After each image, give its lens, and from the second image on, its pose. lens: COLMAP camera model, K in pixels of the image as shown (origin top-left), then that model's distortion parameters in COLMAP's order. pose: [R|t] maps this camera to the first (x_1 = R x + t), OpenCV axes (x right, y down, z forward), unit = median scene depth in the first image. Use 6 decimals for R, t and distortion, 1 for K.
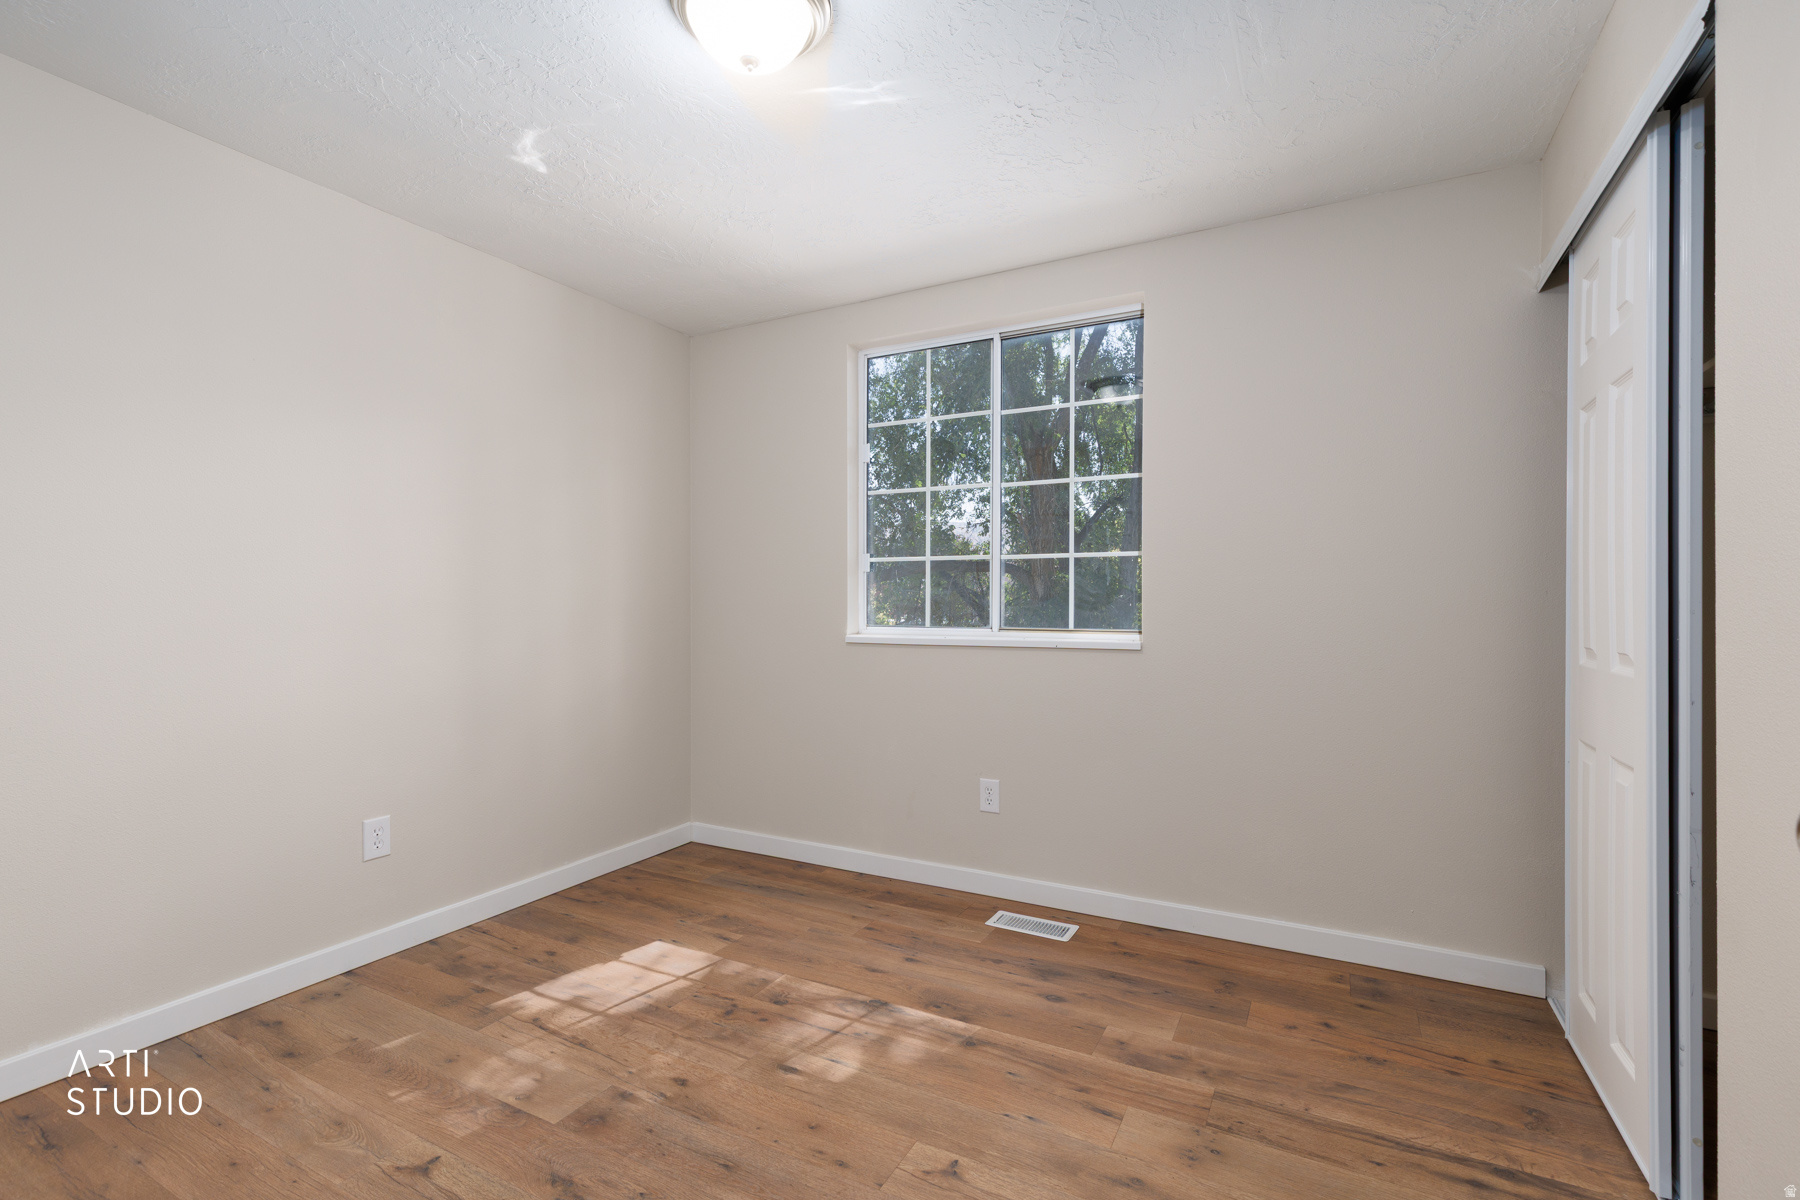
lens RADIAL K [[813.8, 0, 899.8], [0, 813.8, 604.7], [0, 0, 1]] dist [-0.002221, 0.000415]
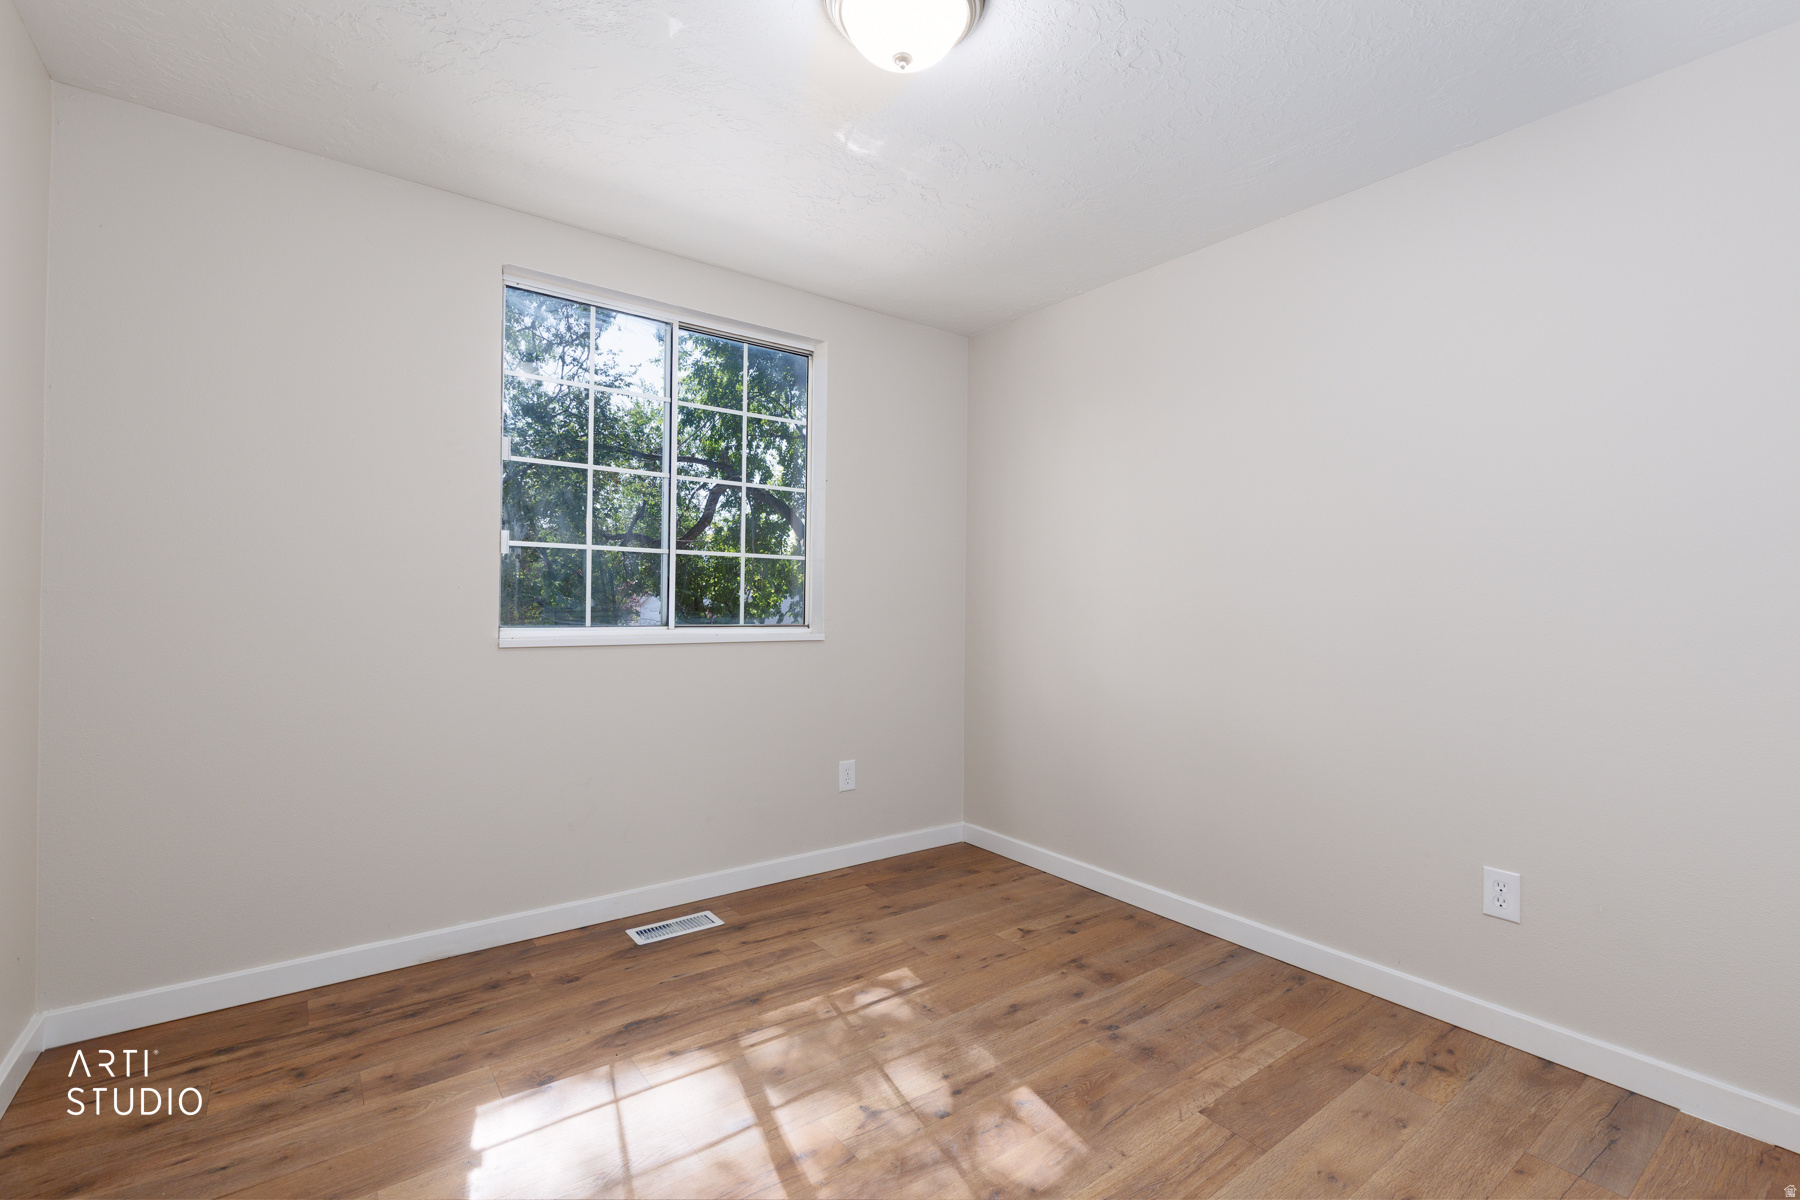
lens RADIAL K [[813.8, 0, 942.9], [0, 813.8, 605.7], [0, 0, 1]] dist [-0.002221, 0.000415]
pose [[0.385739, -0.001029, 0.922607, -0.643173], [-0.012572, 0.999901, 0.006372, -0.005650], [-0.922522, -0.014057, 0.385688, 0.337347]]
